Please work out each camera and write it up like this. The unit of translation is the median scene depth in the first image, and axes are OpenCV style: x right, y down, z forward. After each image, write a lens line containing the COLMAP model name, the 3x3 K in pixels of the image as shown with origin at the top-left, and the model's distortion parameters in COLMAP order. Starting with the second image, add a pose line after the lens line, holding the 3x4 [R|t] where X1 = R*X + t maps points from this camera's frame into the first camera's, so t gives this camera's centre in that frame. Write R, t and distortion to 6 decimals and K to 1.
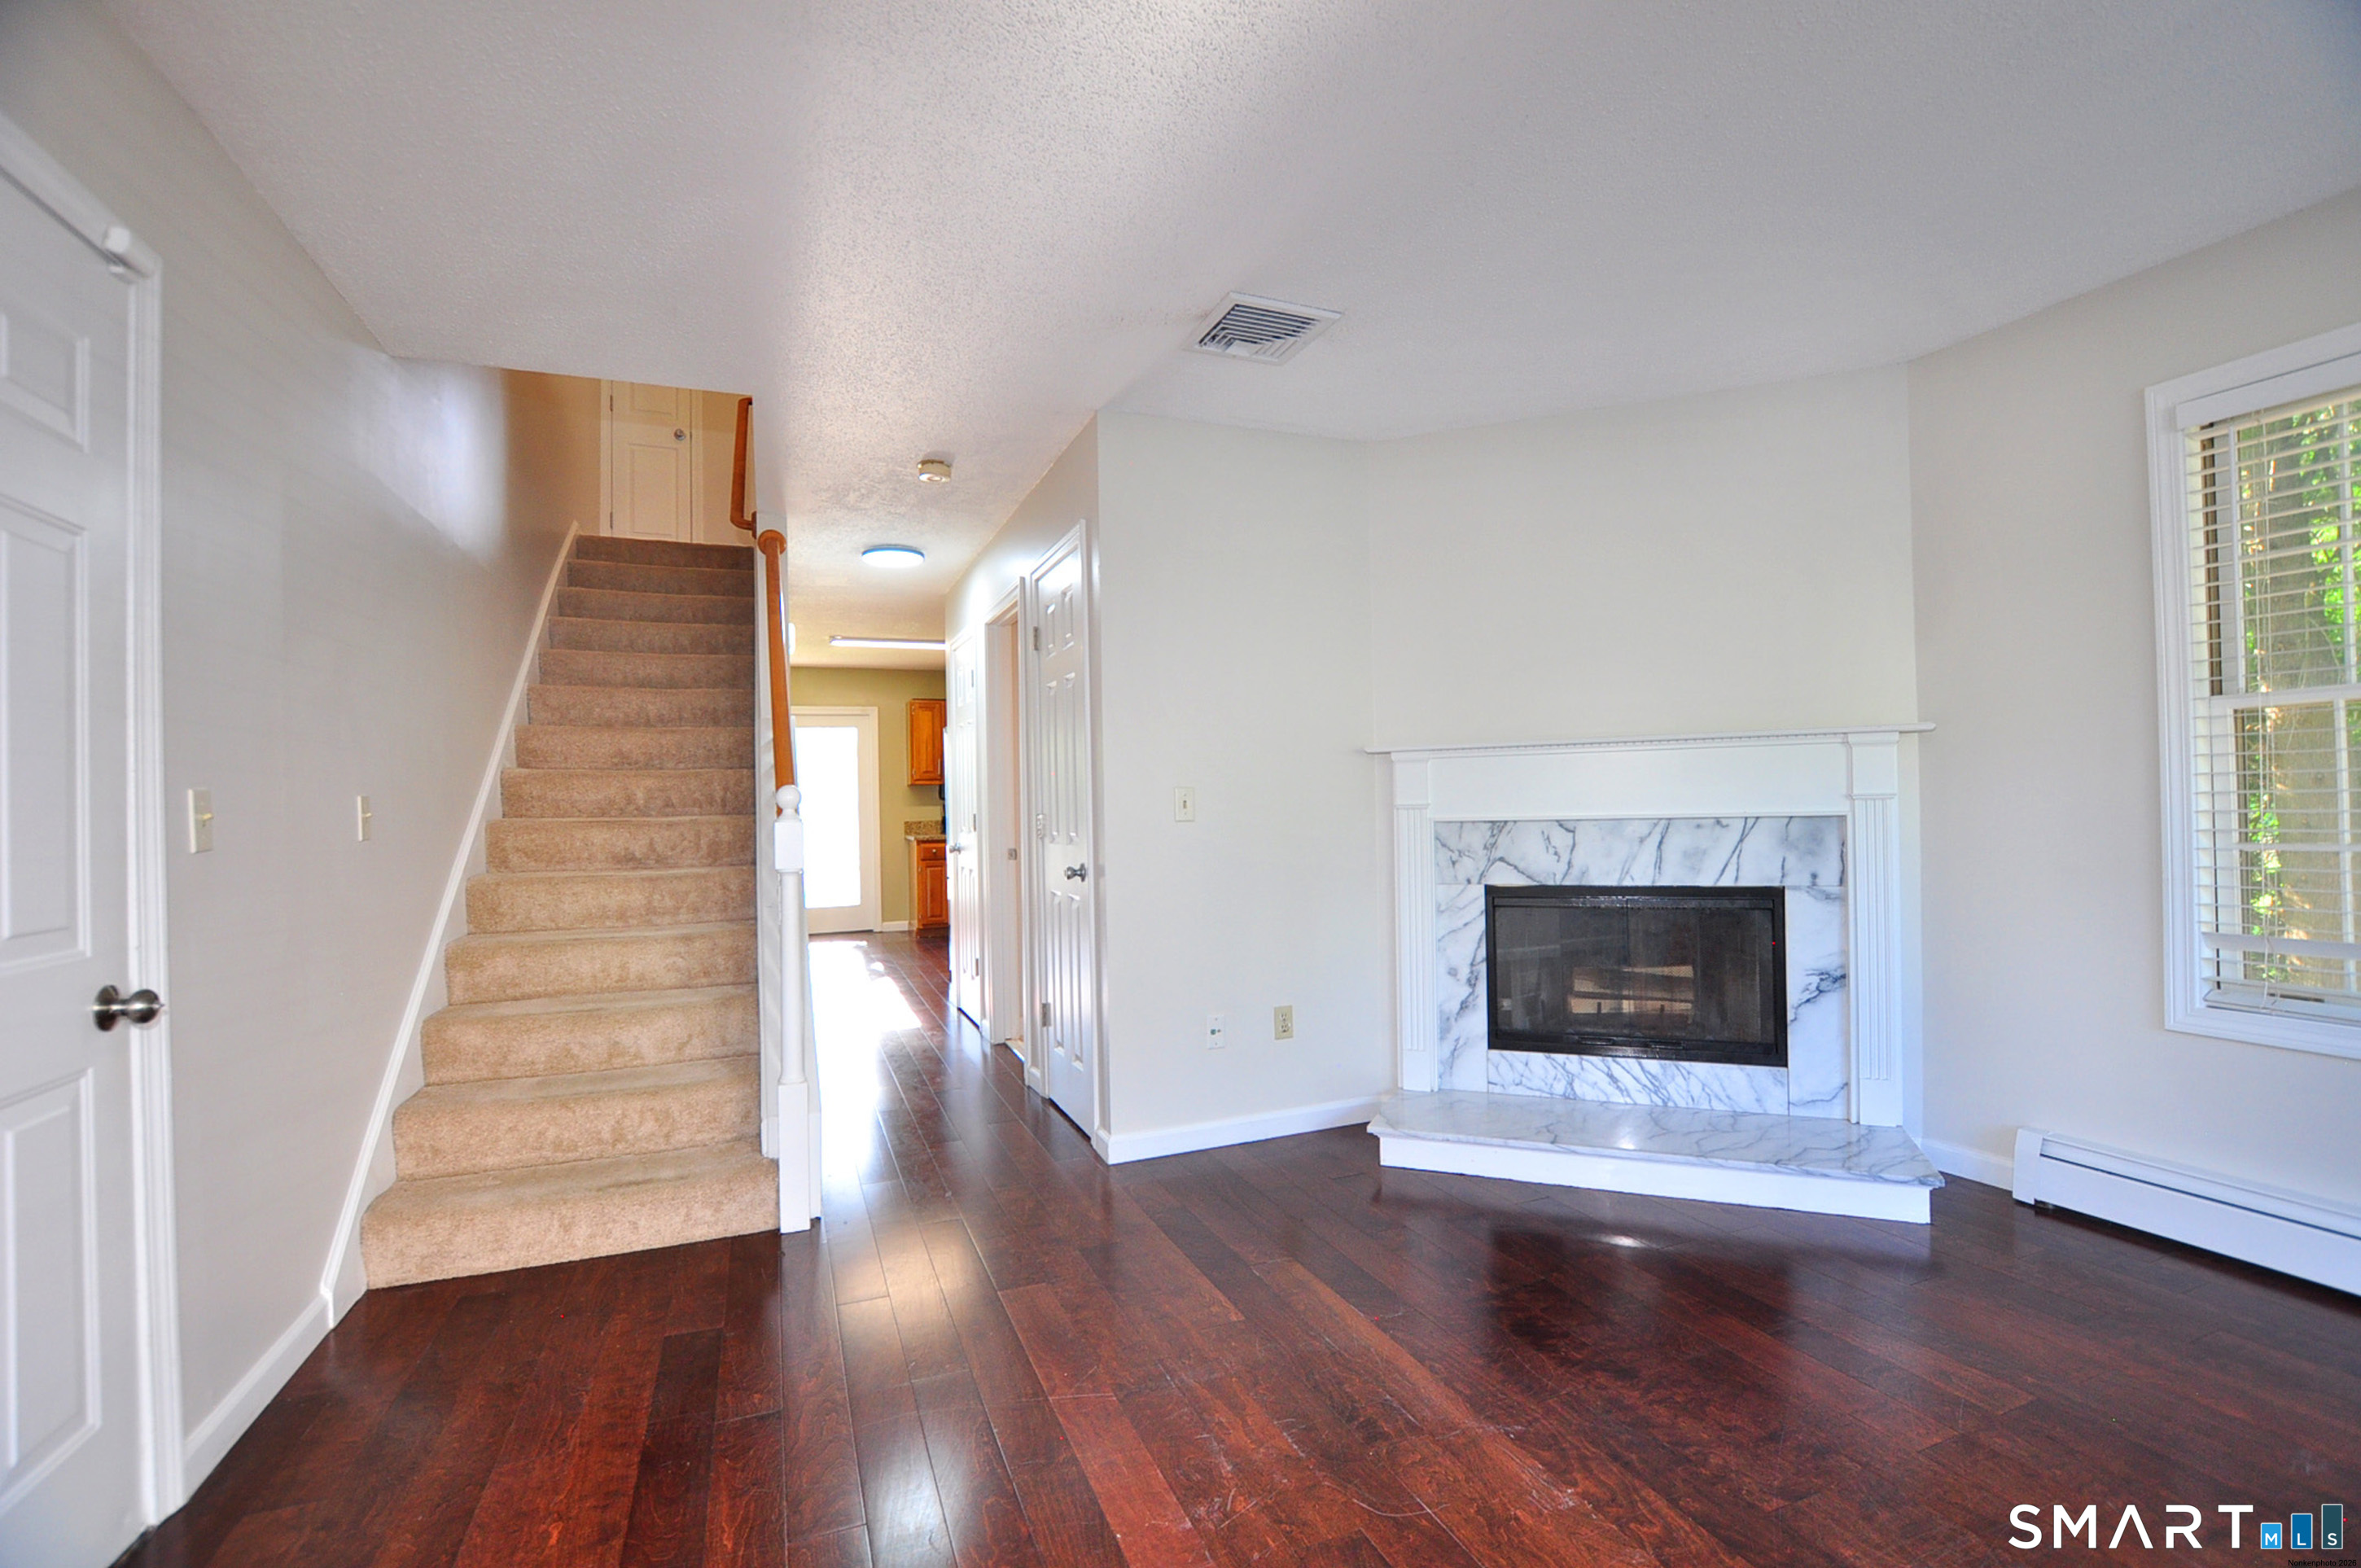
lens RADIAL K [[1052.5, 0, 1179.0], [0, 1052.5, 812.2], [0, 0, 1]] dist [-0.035663, 0.009186]
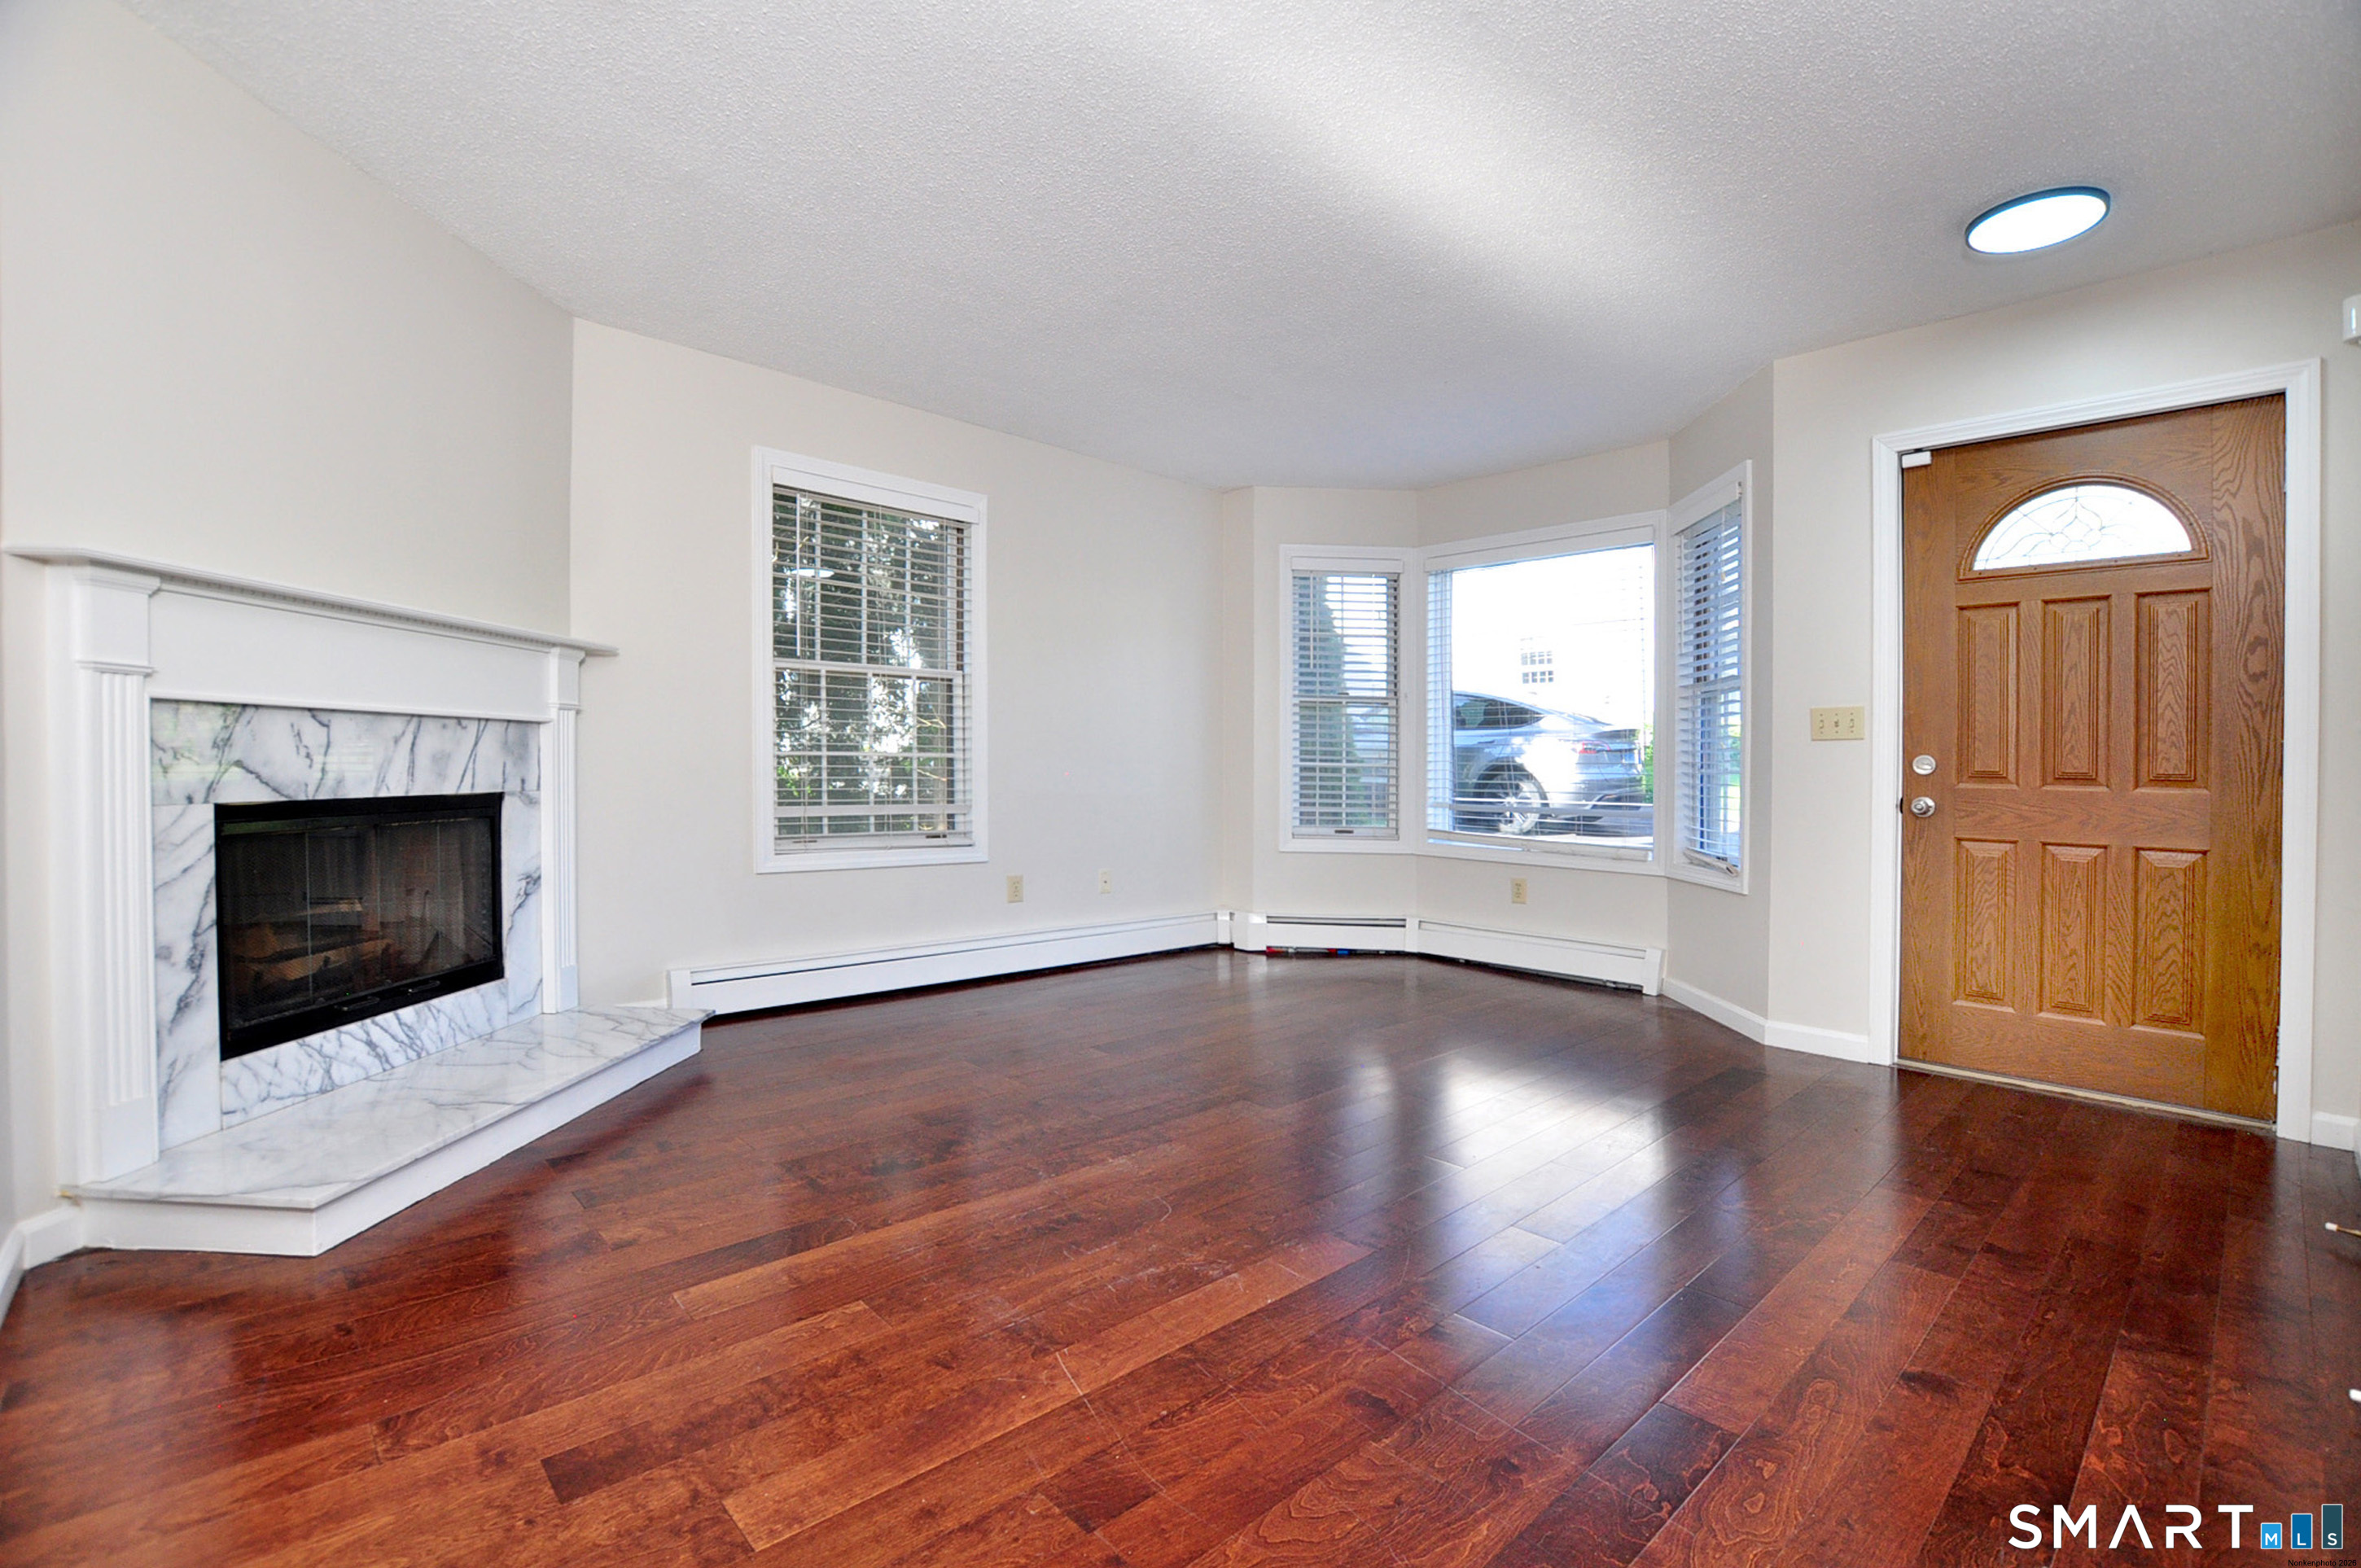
lens RADIAL K [[1052.5, 0, 1179.0], [0, 1052.5, 812.2], [0, 0, 1]] dist [-0.035663, 0.009186]
pose [[-0.365098, -0.025221, 0.930627, -0.526342], [-0.006190, 0.999677, 0.024664, 0.058825], [-0.930949, 0.003244, -0.365136, 0.729826]]
